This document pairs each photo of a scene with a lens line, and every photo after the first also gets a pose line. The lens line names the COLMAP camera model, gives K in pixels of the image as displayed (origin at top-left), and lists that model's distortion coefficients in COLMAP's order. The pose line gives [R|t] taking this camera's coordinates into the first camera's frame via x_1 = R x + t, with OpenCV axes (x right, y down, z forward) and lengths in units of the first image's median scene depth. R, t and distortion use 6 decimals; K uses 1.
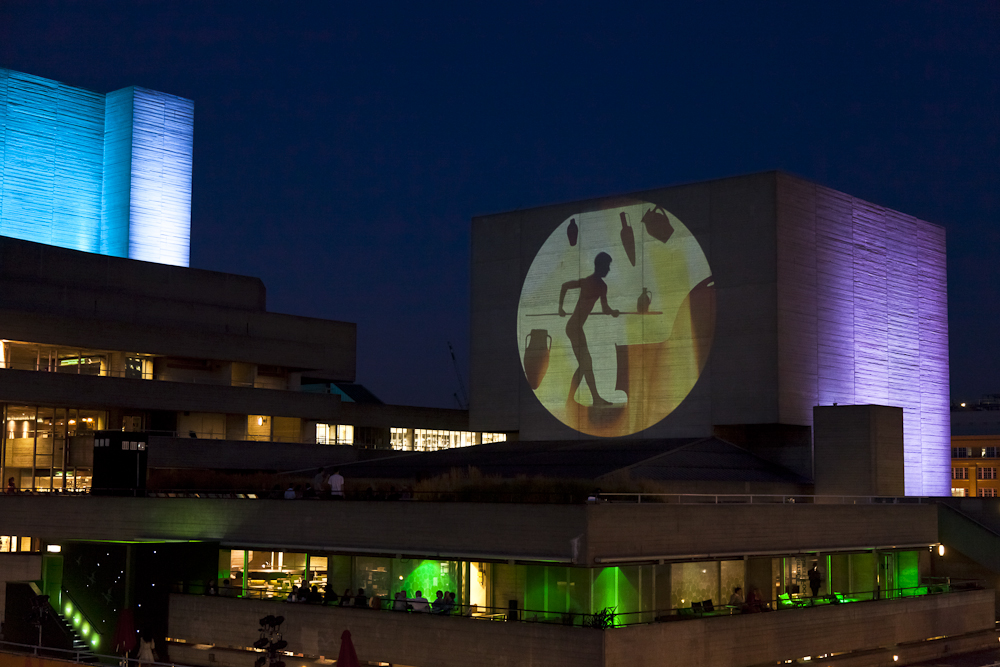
lens RADIAL K [[1449.3, 0, 500.0], [0, 1449.3, 333.5], [0, 0, 1]] dist [0.022730, -0.085662]
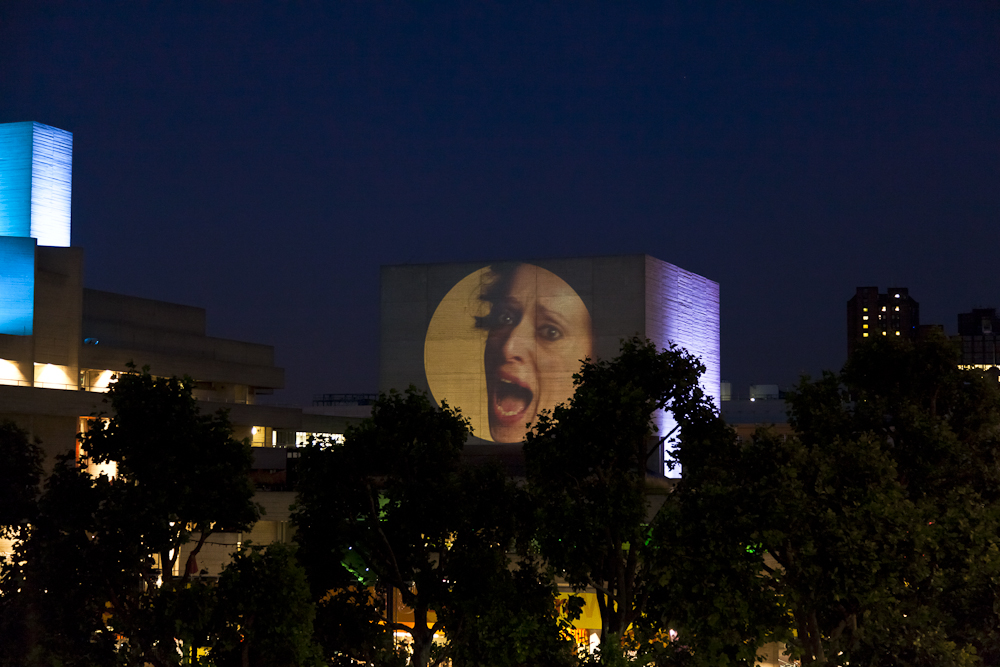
lens RADIAL K [[1737.4, 0, 500.0], [0, 1737.4, 333.5], [0, 0, 1]] dist [0.005880, -0.037268]
pose [[0.946993, 0.021107, 0.320561, -0.438654], [-0.030063, 0.999283, 0.023014, -0.064558], [-0.319846, -0.031431, 0.946948, -0.497285]]
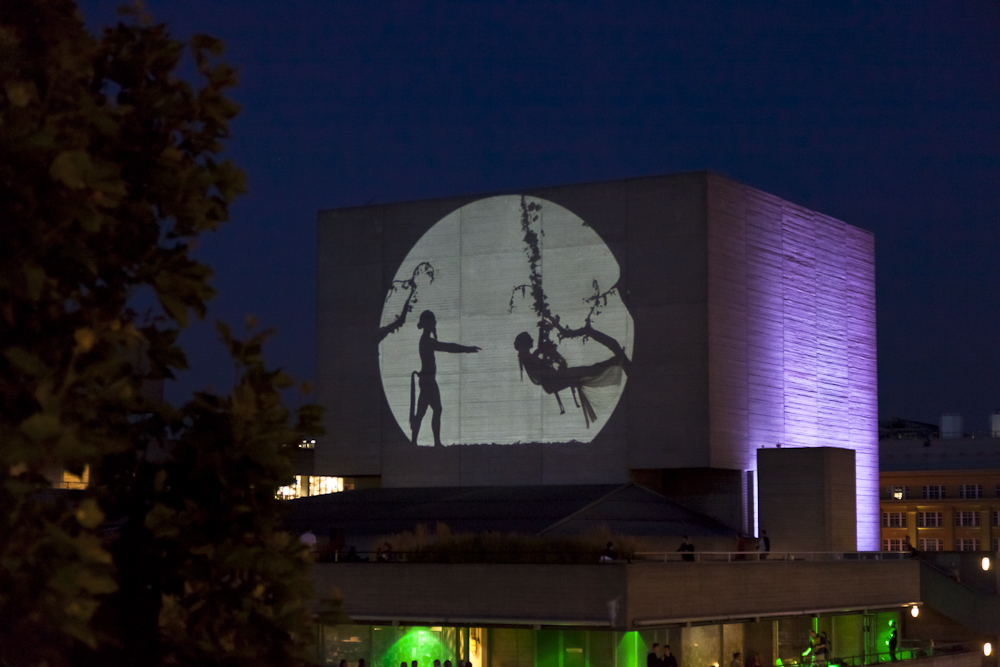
lens RADIAL K [[2018.6, 0, 500.0], [0, 2018.6, 333.5], [0, 0, 1]] dist [-0.011109, -0.206028]
pose [[0.985294, 0.009919, 0.170581, -0.120948], [-0.010527, 0.999941, 0.002655, -0.017105], [-0.170545, -0.004412, 0.985340, -0.137455]]
